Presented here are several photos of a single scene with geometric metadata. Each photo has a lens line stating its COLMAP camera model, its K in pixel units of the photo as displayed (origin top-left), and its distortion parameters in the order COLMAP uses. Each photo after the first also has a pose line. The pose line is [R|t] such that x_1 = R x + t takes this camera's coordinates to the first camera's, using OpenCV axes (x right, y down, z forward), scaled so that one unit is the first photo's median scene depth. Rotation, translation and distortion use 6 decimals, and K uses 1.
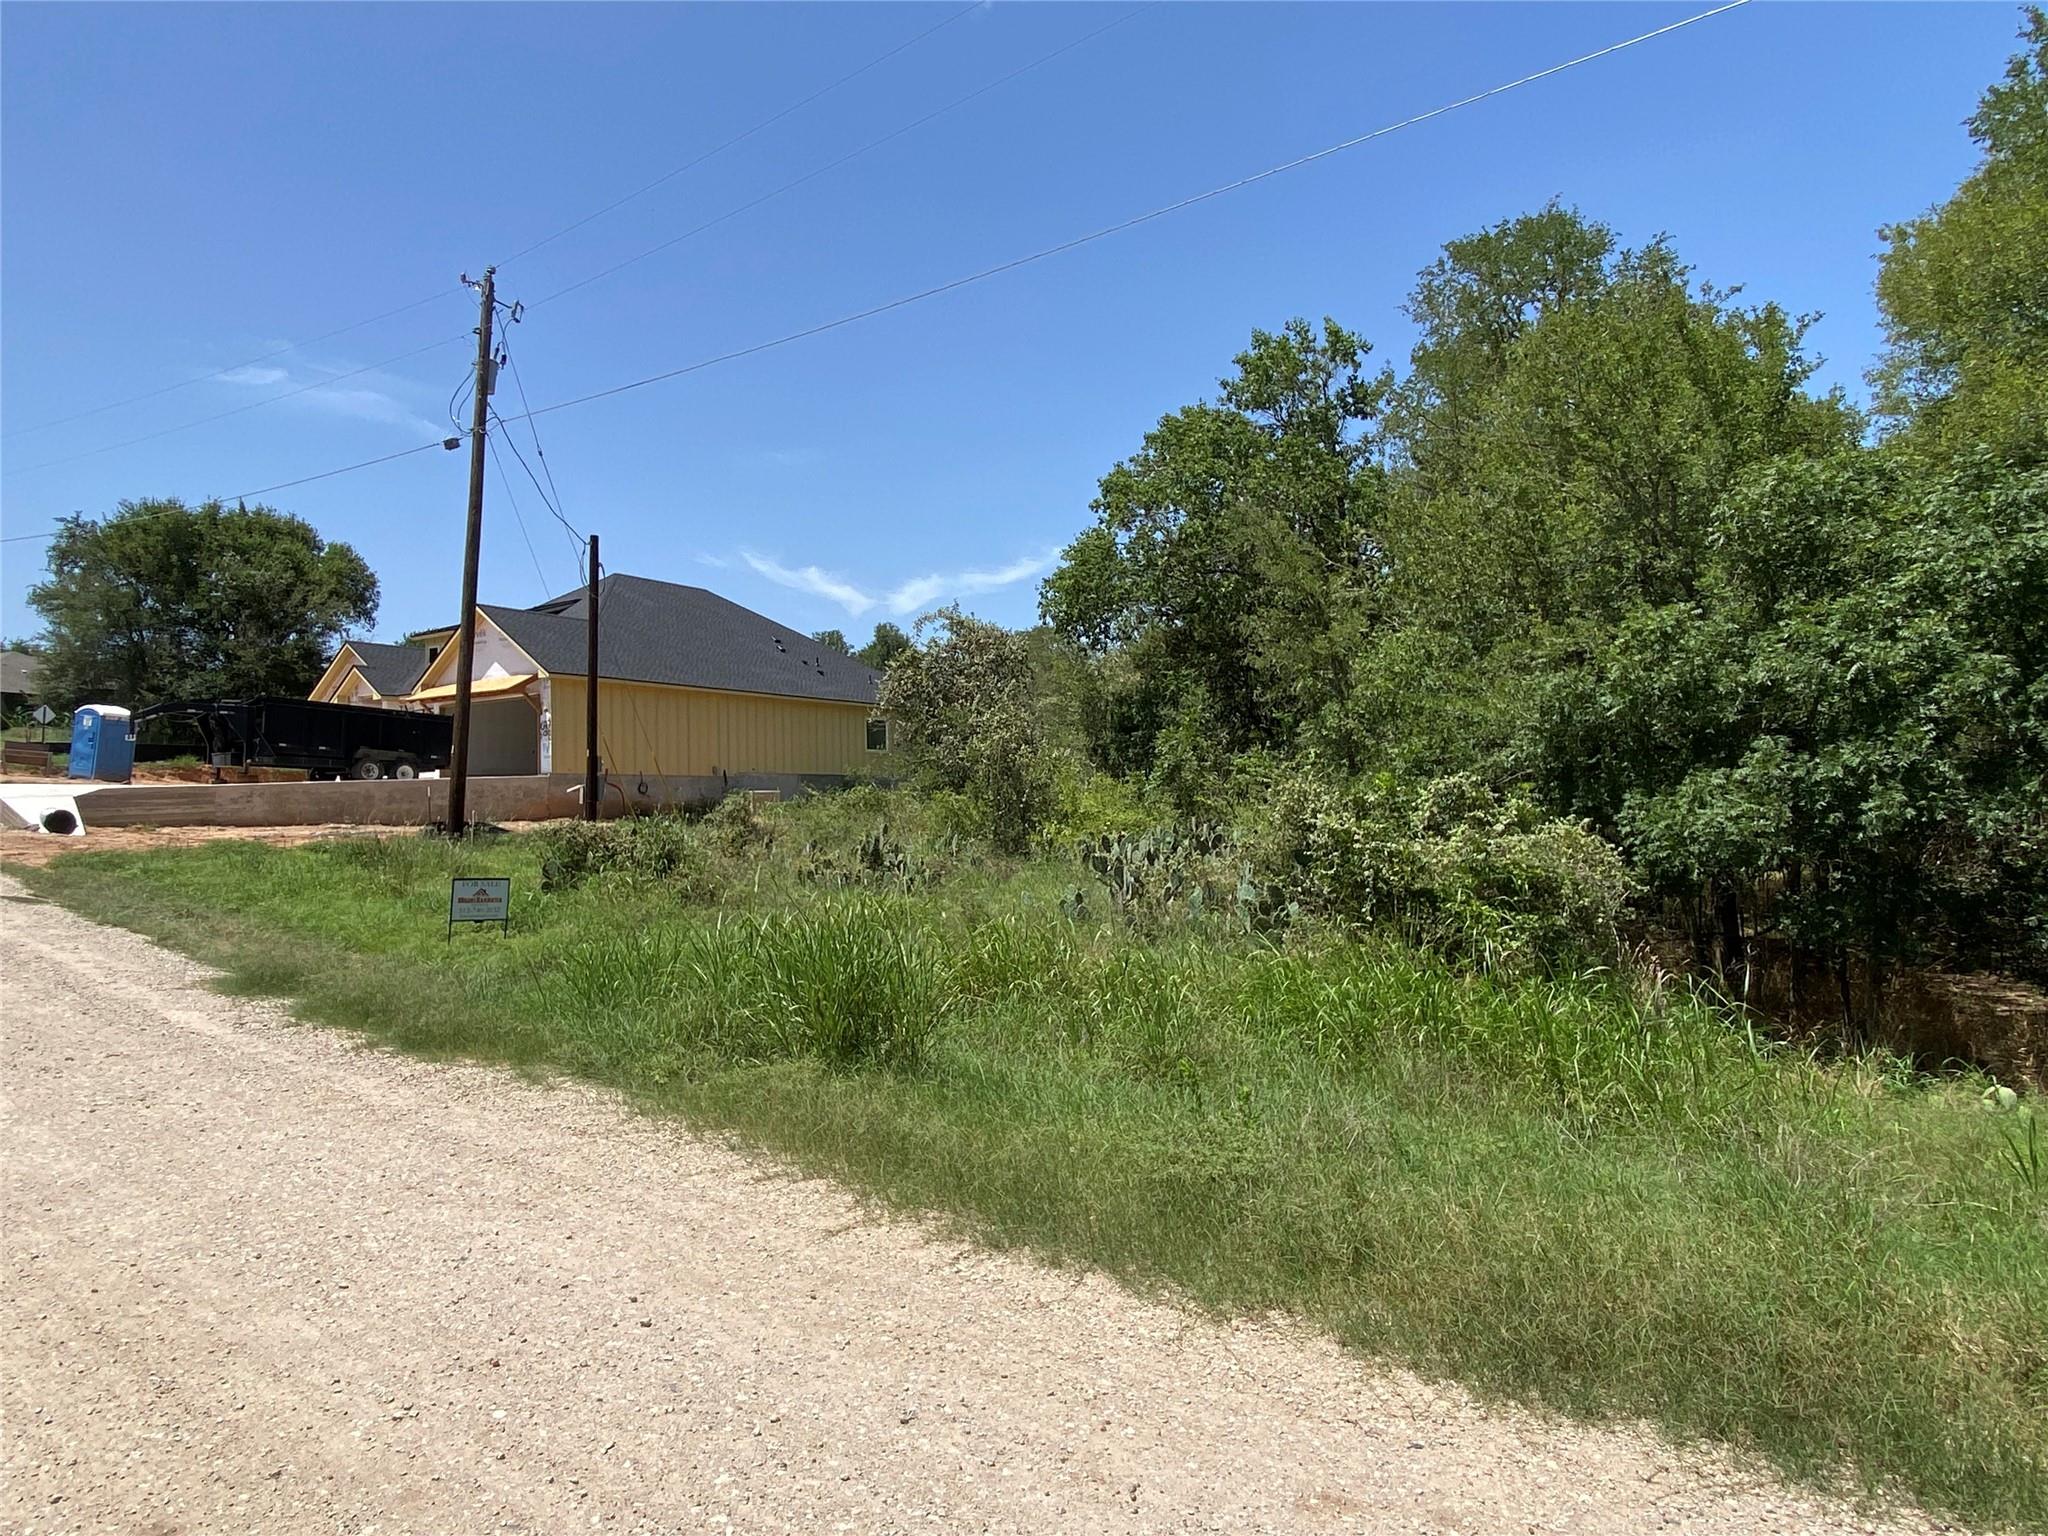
lens RADIAL K [[1246.2, 0, 1024.0], [0, 1246.2, 768.0], [0, 0, 1]] dist [0.051721, -0.060394]
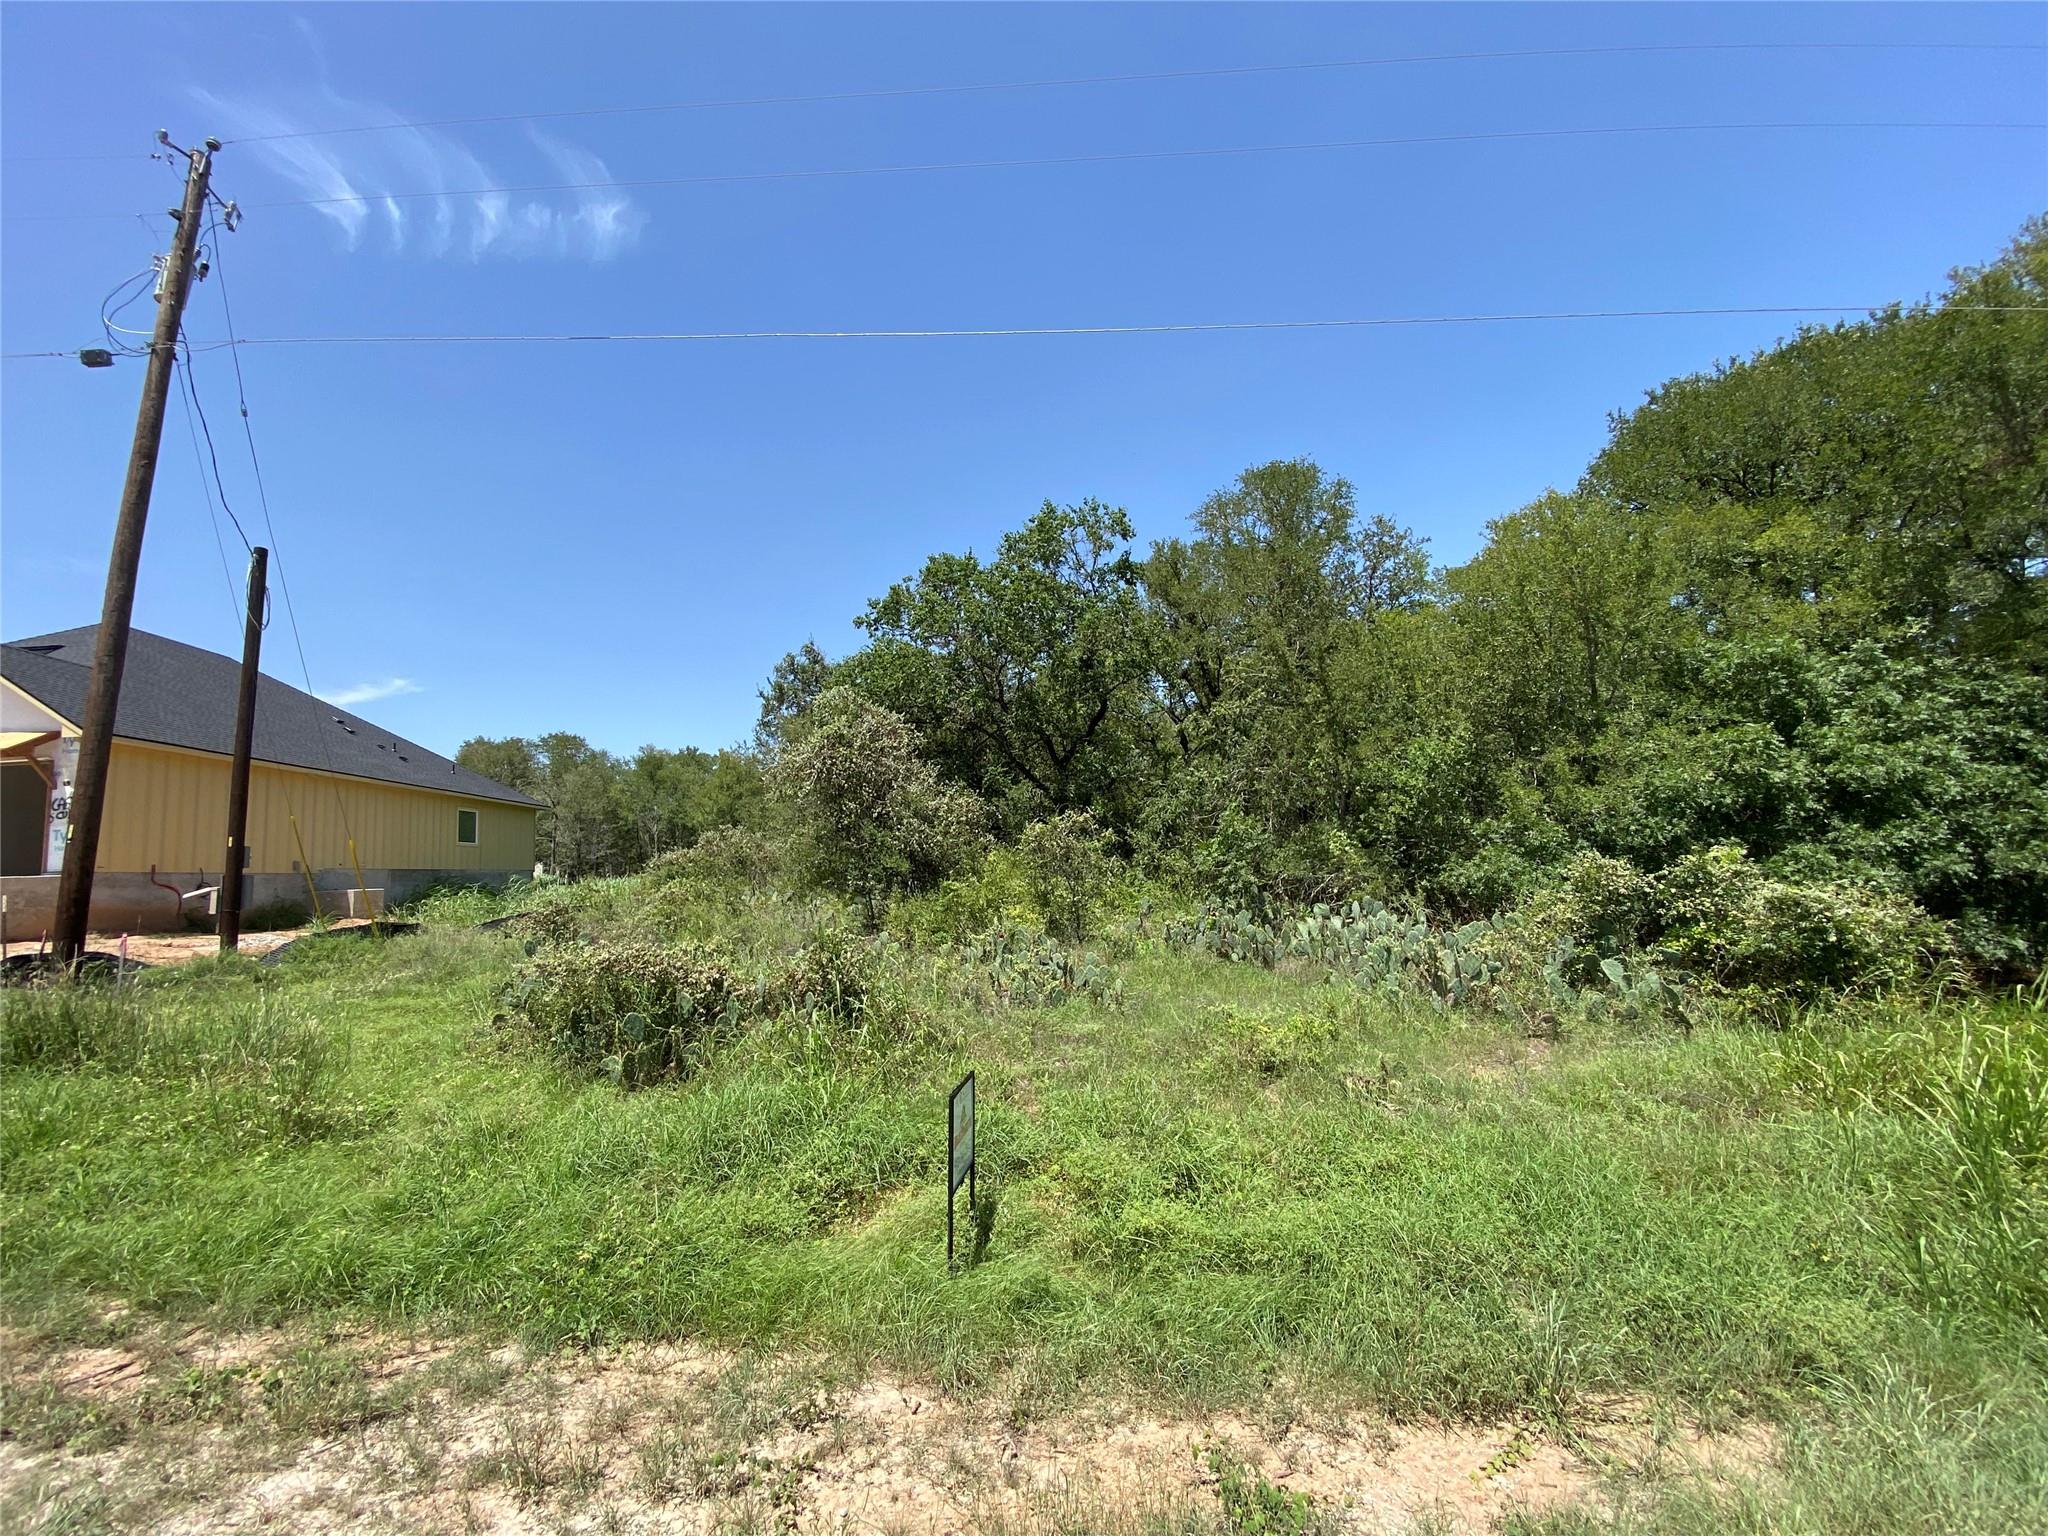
lens RADIAL K [[830.4, 0, 1021.6], [0, 830.4, 773.9], [0, 0, 1]] dist [0.015403, -0.018125]
pose [[0.775577, 0.051350, 0.629161, -0.352113], [0.013089, 0.995163, -0.097358, 0.001741], [-0.631117, 0.083744, 0.771154, 0.411886]]
